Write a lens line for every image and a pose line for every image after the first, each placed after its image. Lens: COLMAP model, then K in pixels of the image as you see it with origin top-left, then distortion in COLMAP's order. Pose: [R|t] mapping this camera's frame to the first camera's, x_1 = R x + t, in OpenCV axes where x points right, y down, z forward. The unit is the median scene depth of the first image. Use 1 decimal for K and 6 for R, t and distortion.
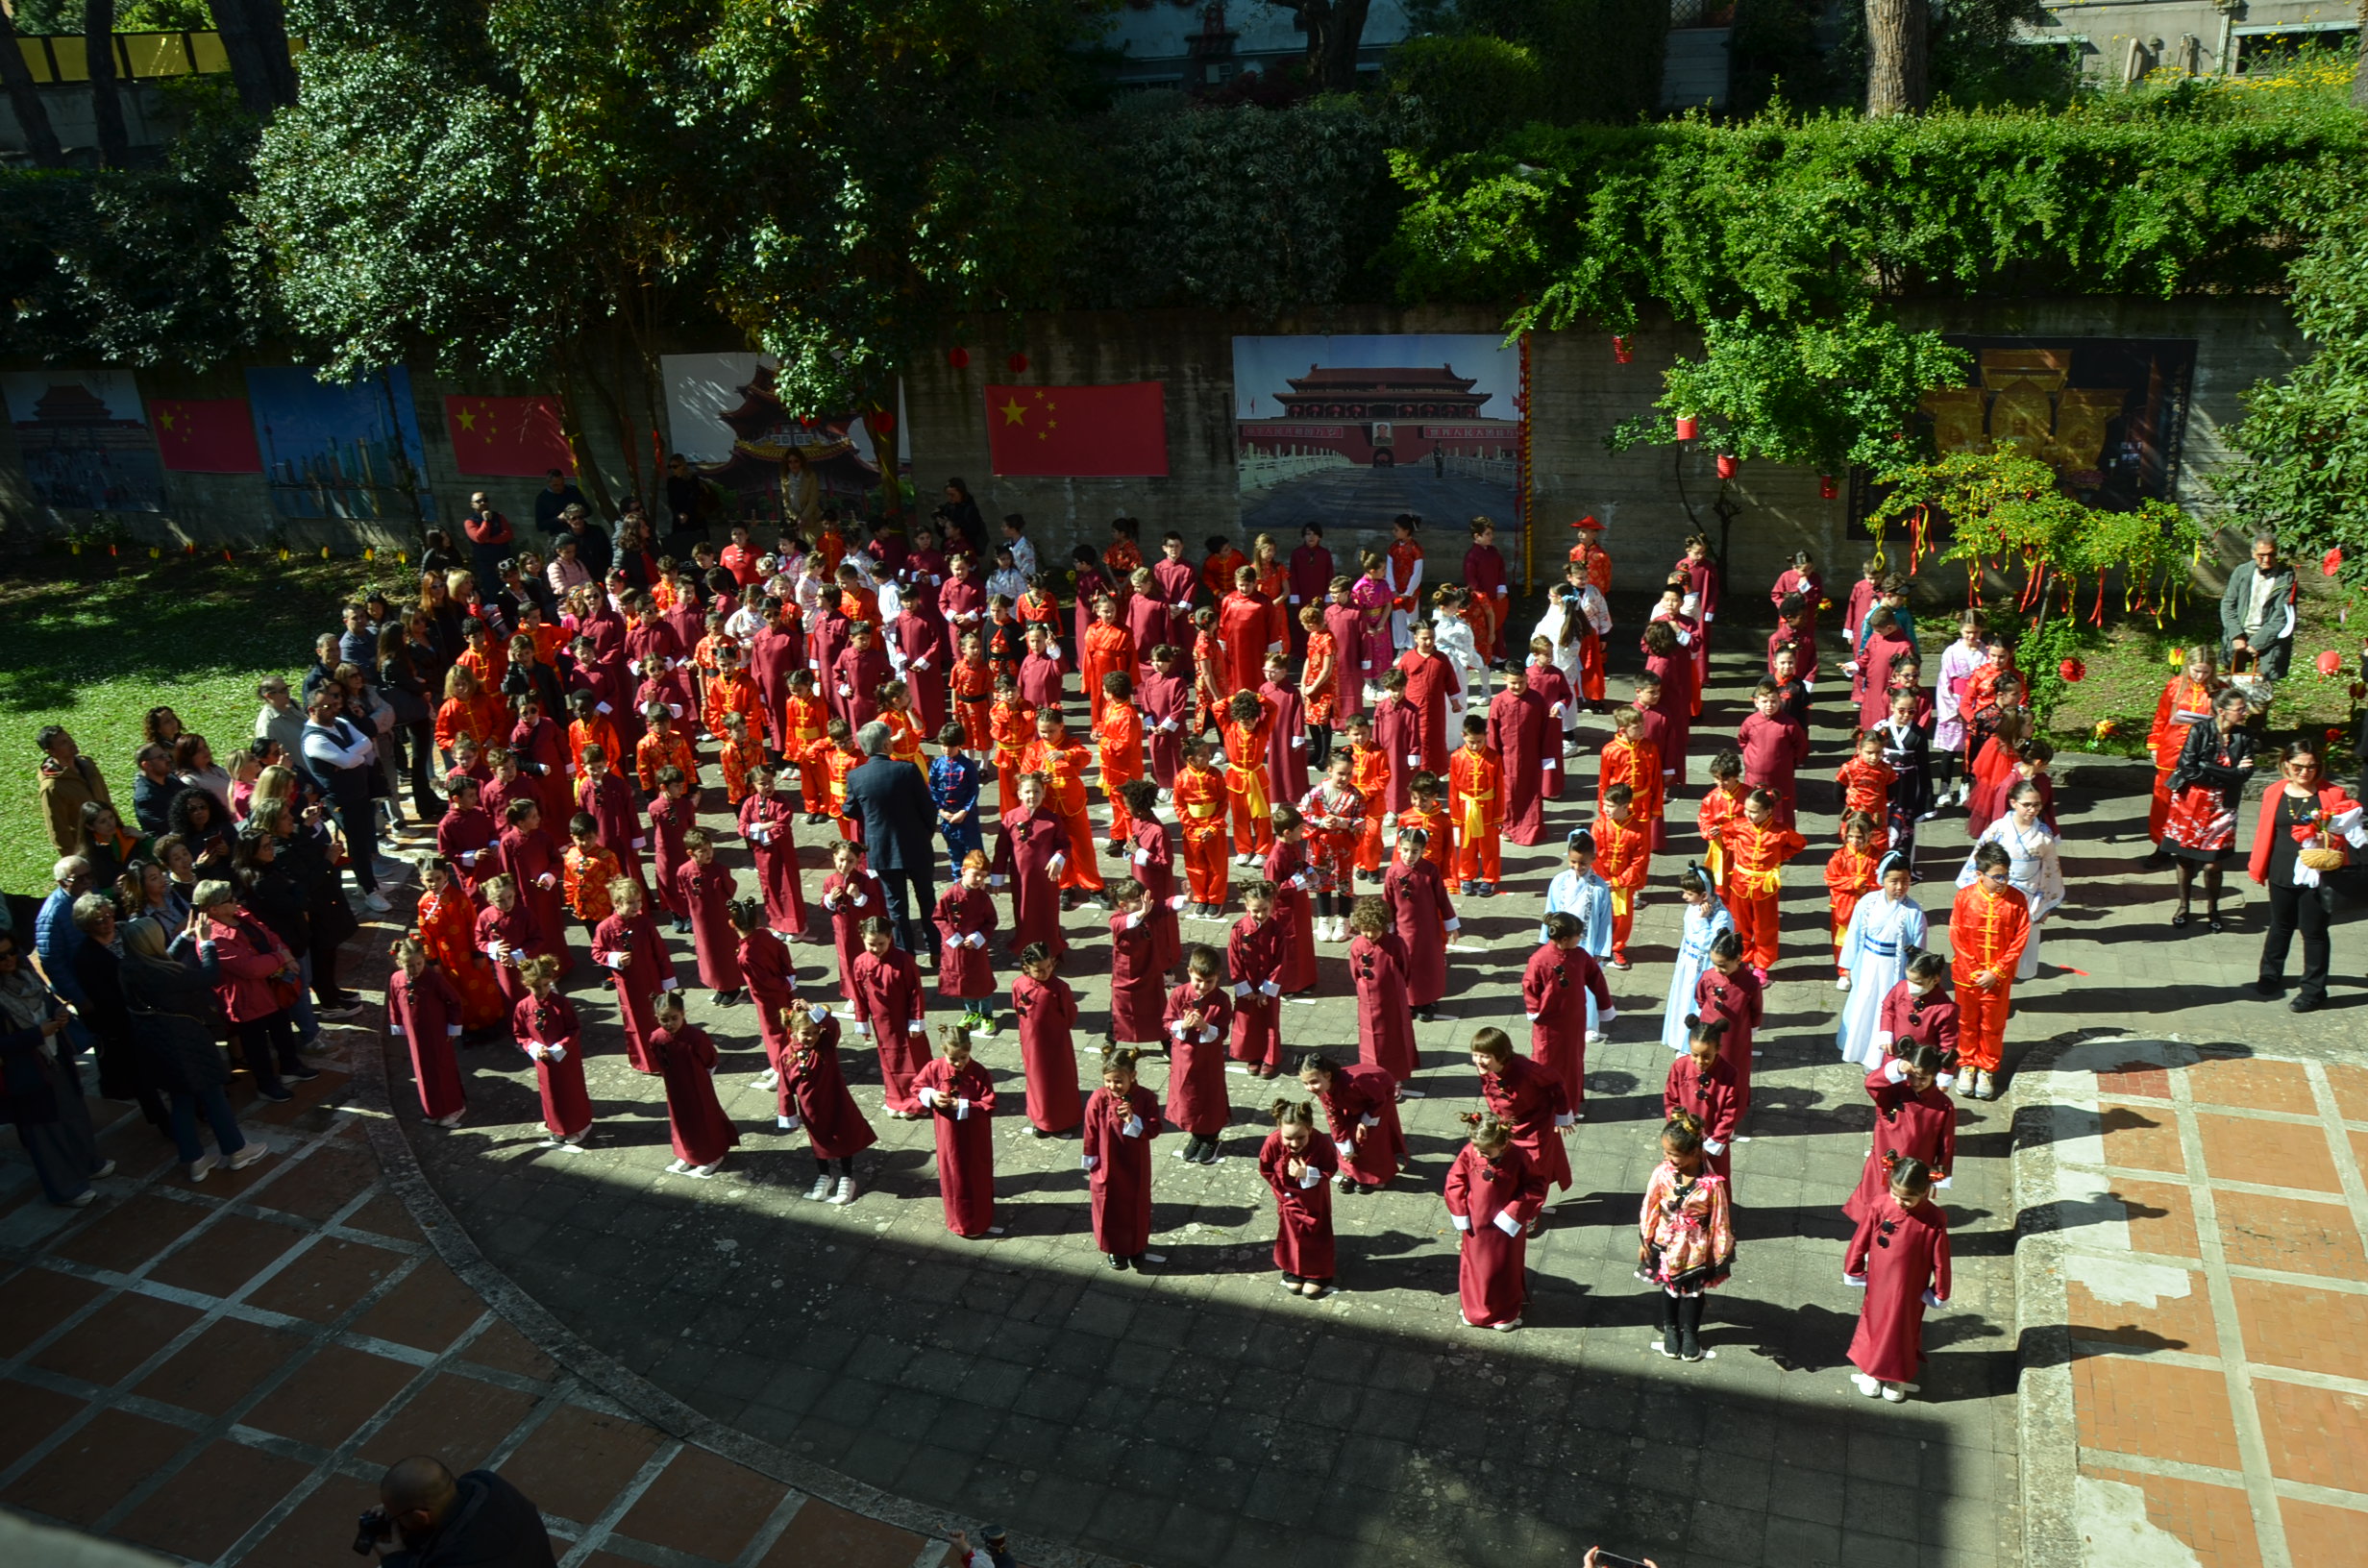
lens RADIAL K [[1855.3, 0, 1184.0], [0, 1855.3, 784.0], [0, 0, 1]] dist [-0.147960, 0.122314]
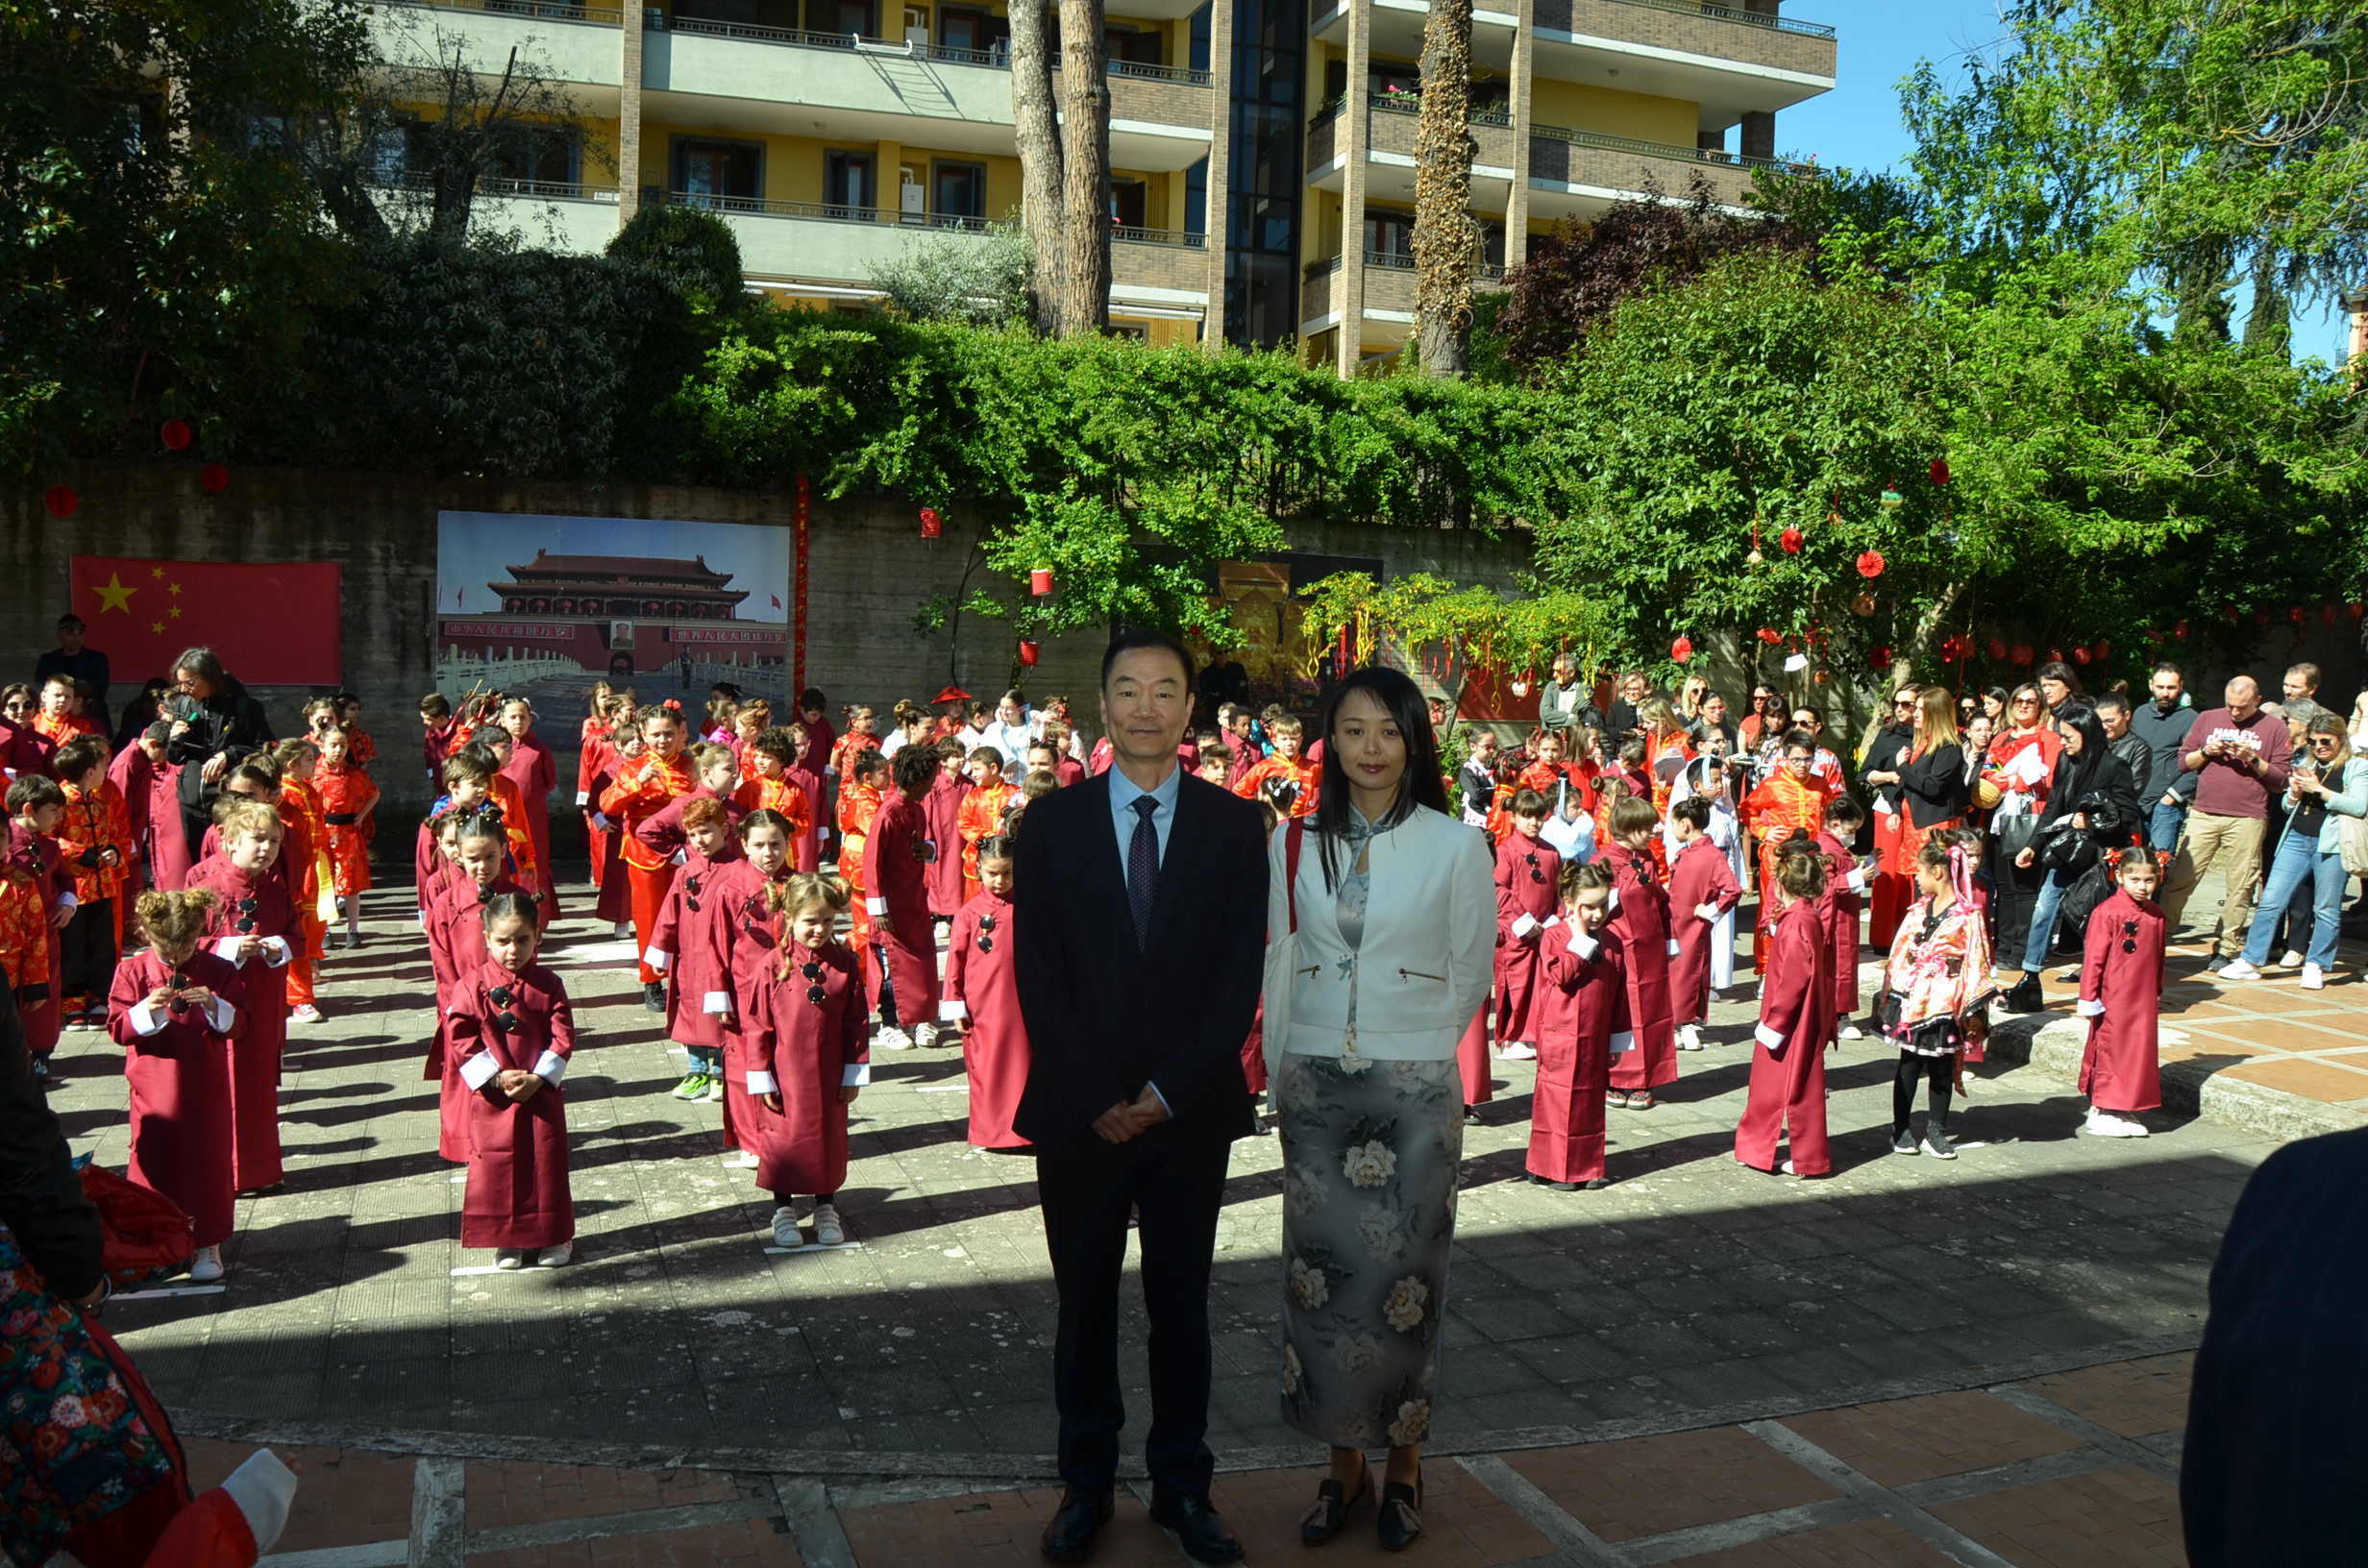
lens RADIAL K [[1855.3, 0, 1184.0], [0, 1855.3, 784.0], [0, 0, 1]] dist [-0.147960, 0.122314]
pose [[0.750961, 0.029604, 0.659683, -0.255682], [0.178956, 0.952487, -0.246461, 0.131944], [-0.635636, 0.303136, 0.709983, 0.256617]]
